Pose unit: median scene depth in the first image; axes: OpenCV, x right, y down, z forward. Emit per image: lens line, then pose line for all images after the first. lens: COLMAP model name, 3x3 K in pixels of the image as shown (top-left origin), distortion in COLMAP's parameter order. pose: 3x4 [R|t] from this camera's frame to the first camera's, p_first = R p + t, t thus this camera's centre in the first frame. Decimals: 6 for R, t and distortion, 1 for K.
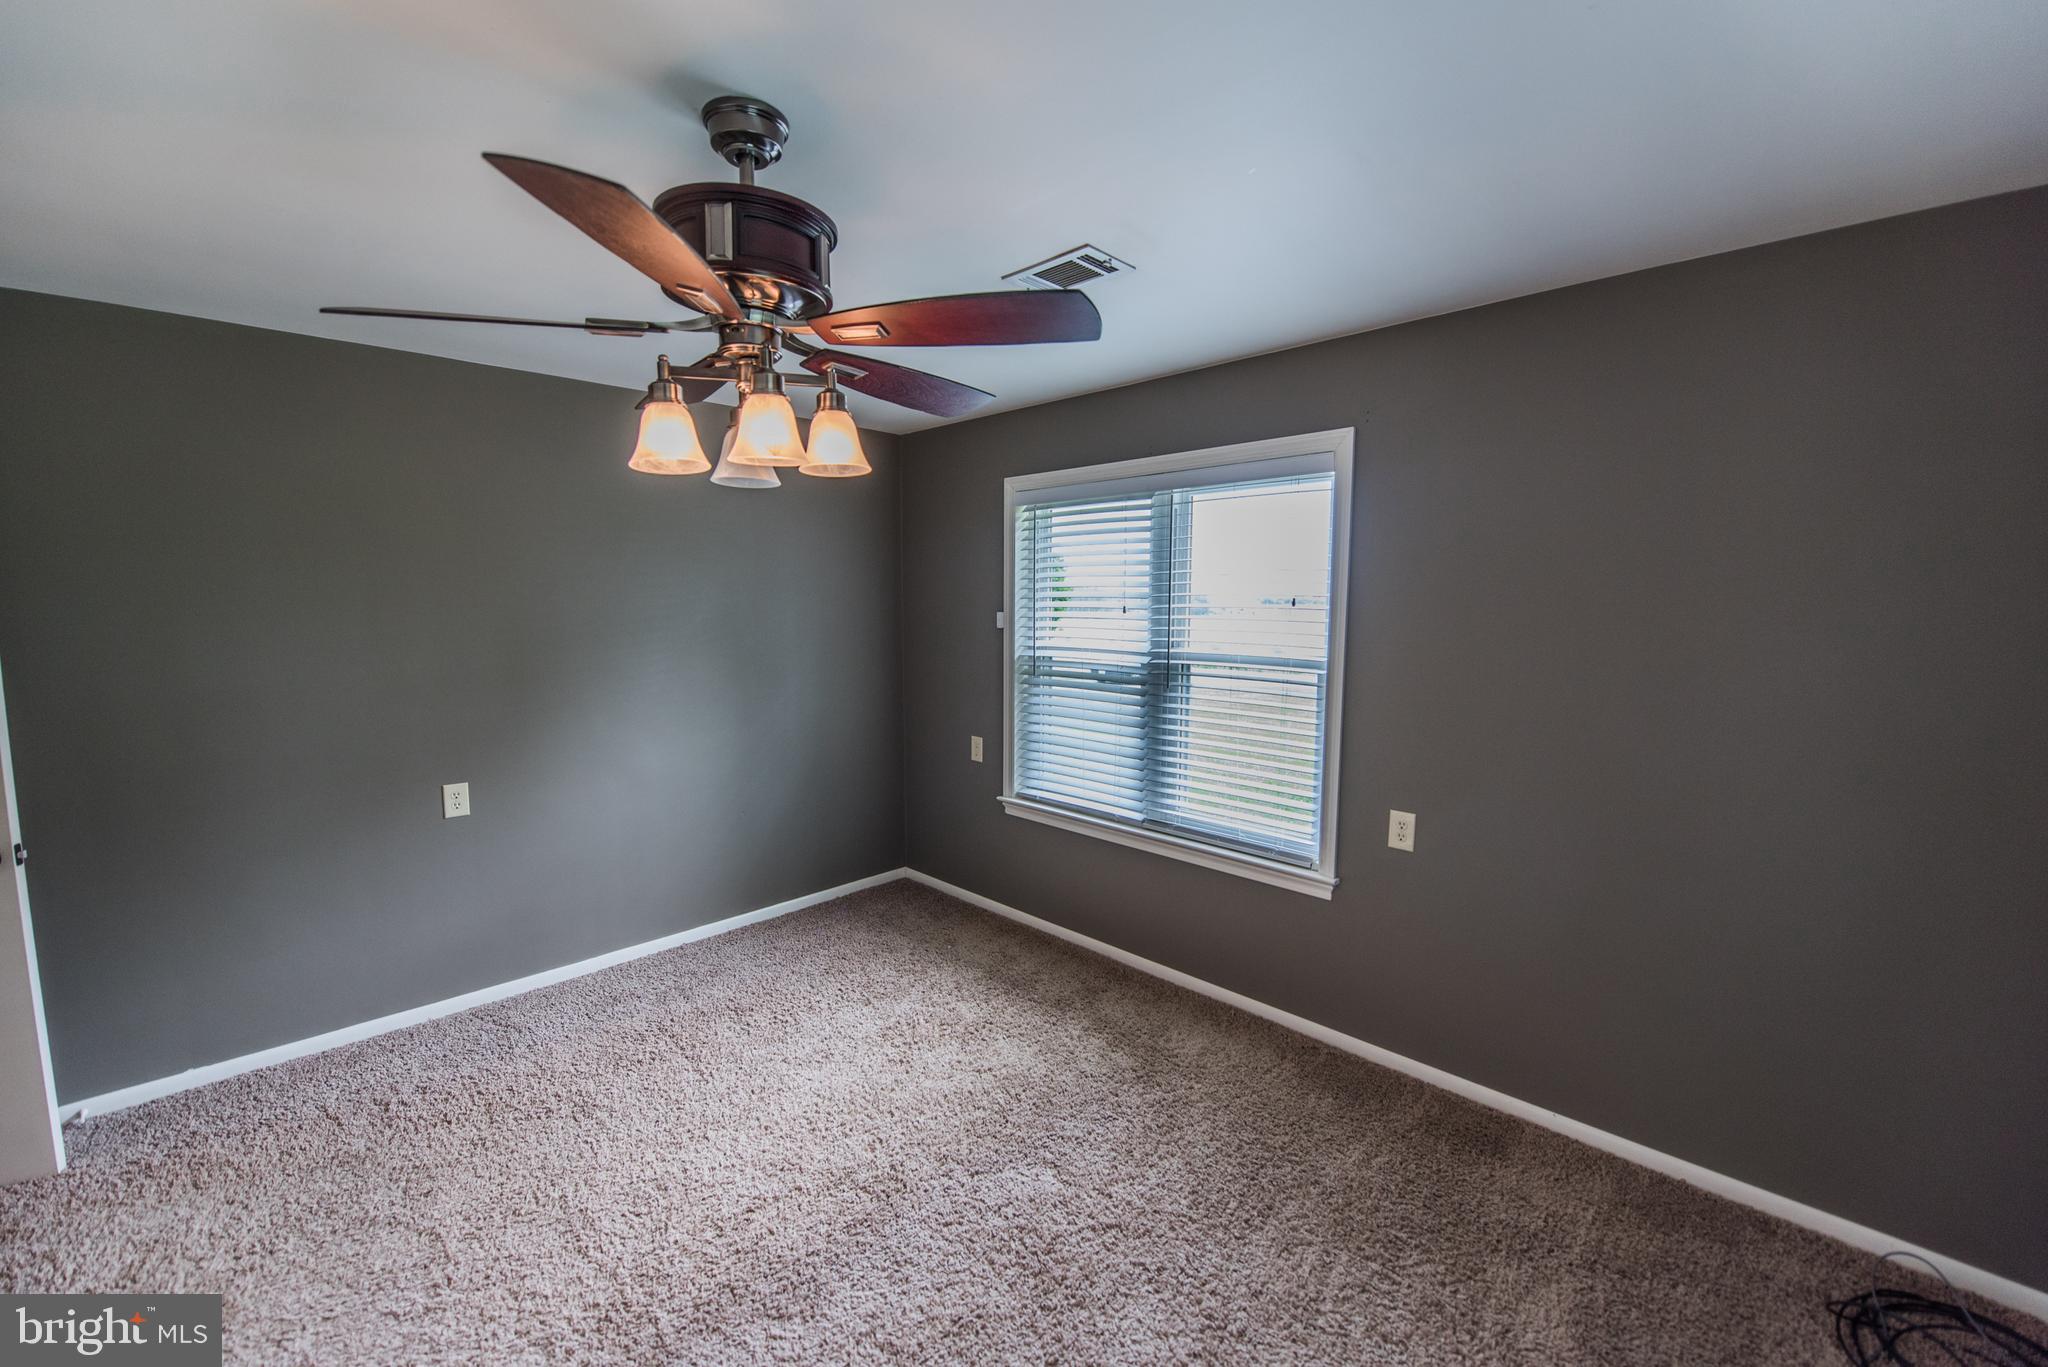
lens RADIAL K [[814.0, 0, 1019.0], [0, 814.0, 682.2], [0, 0, 1]] dist [-0.018465, -0.001227]
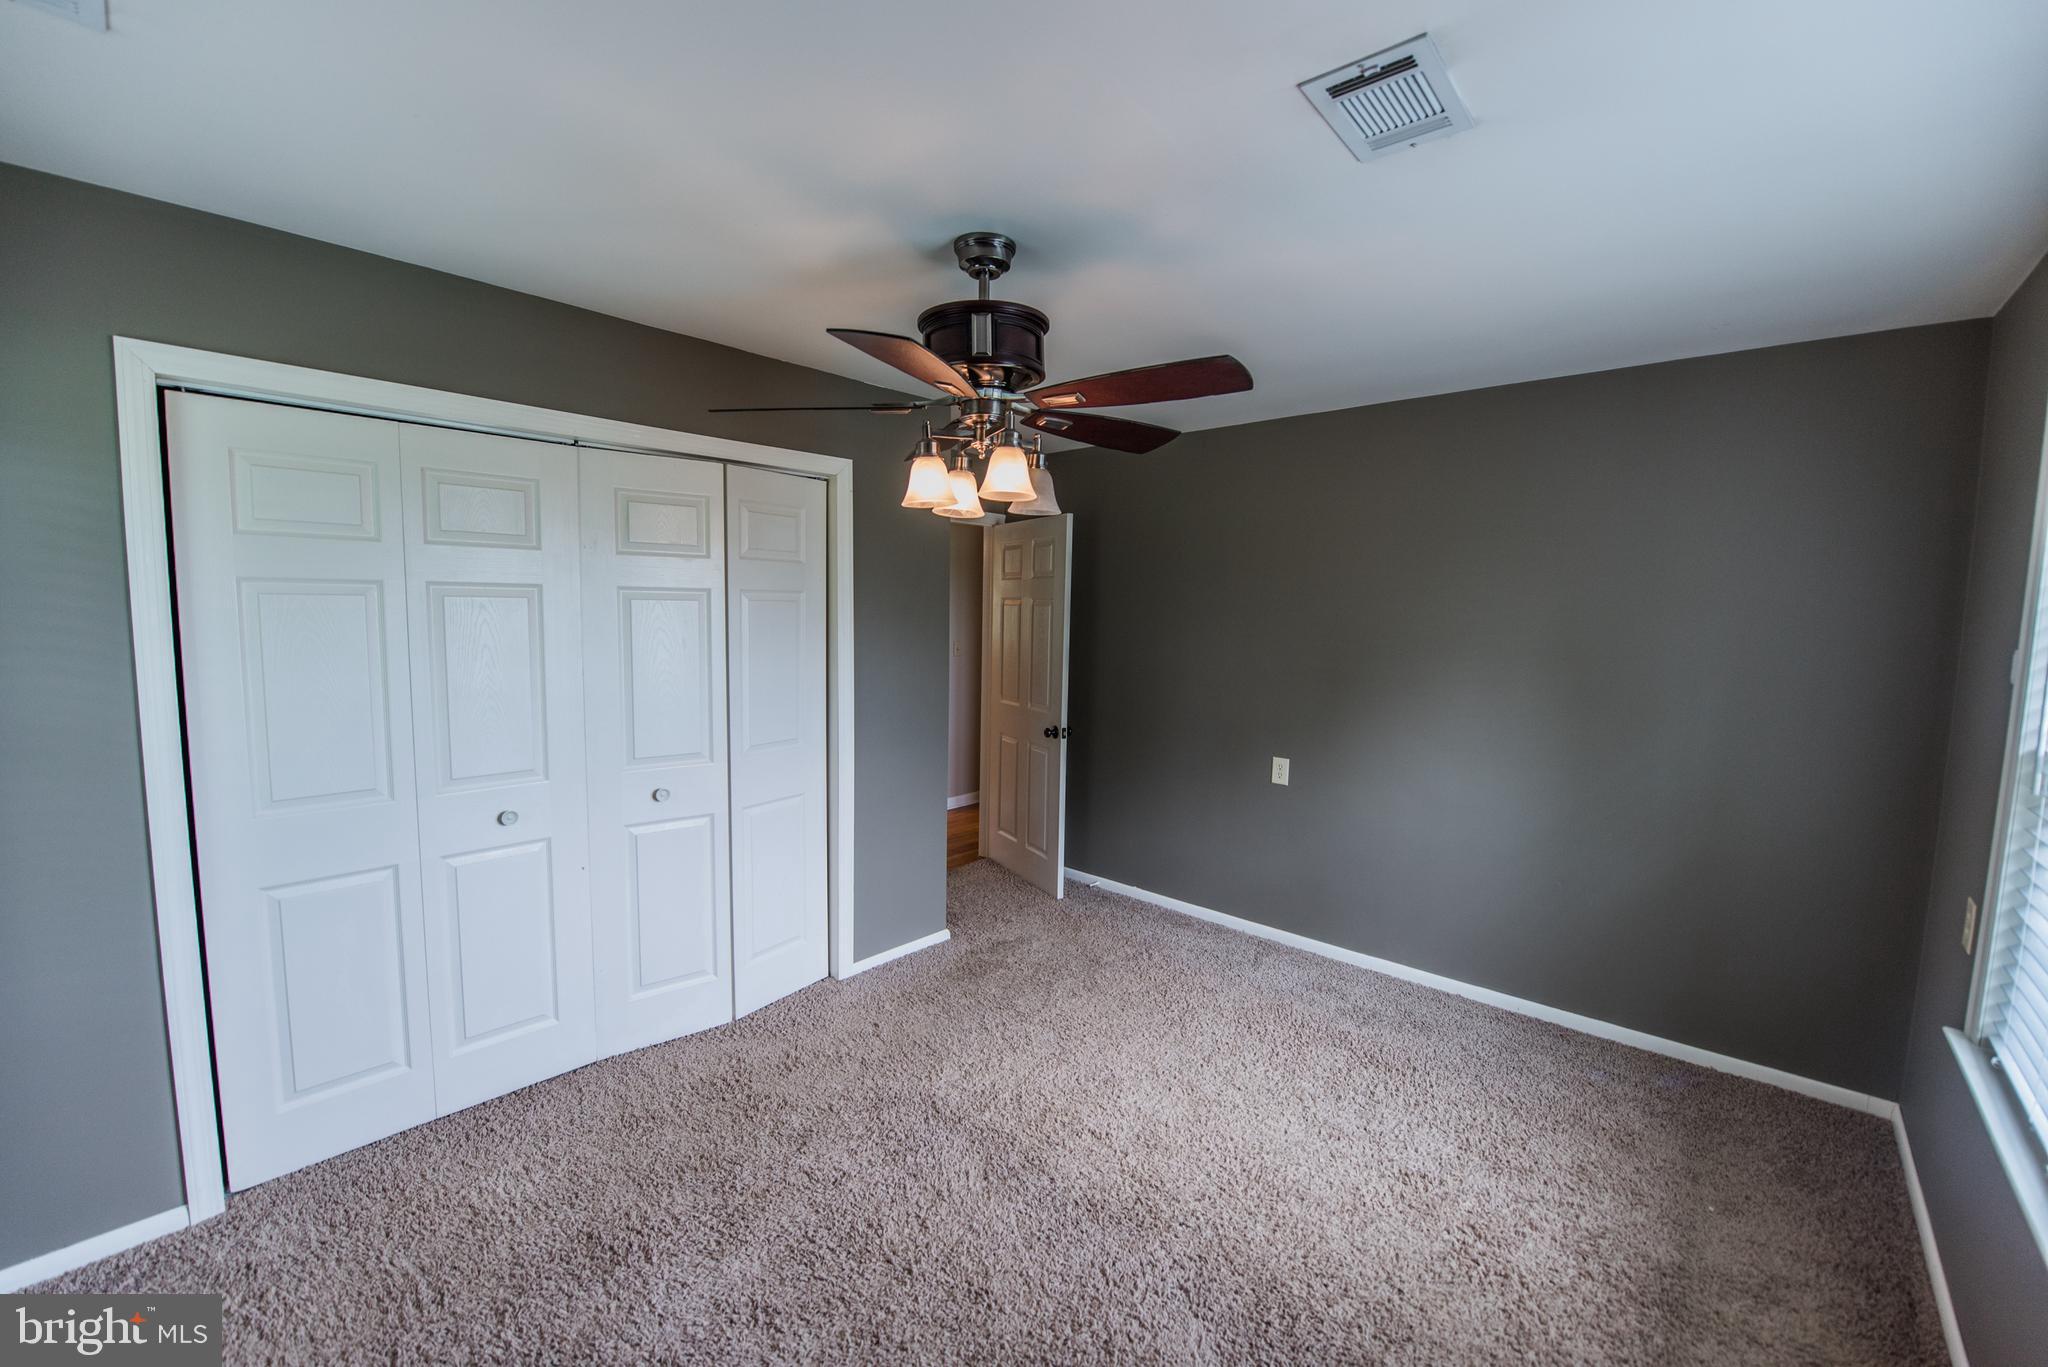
lens RADIAL K [[814.0, 0, 1019.0], [0, 814.0, 682.2], [0, 0, 1]] dist [-0.018465, -0.001227]
pose [[0.043235, 0.094320, -0.994603, 0.562045], [-0.116080, 0.989265, 0.088767, -0.058056], [0.992298, 0.111616, 0.053720, 0.562292]]
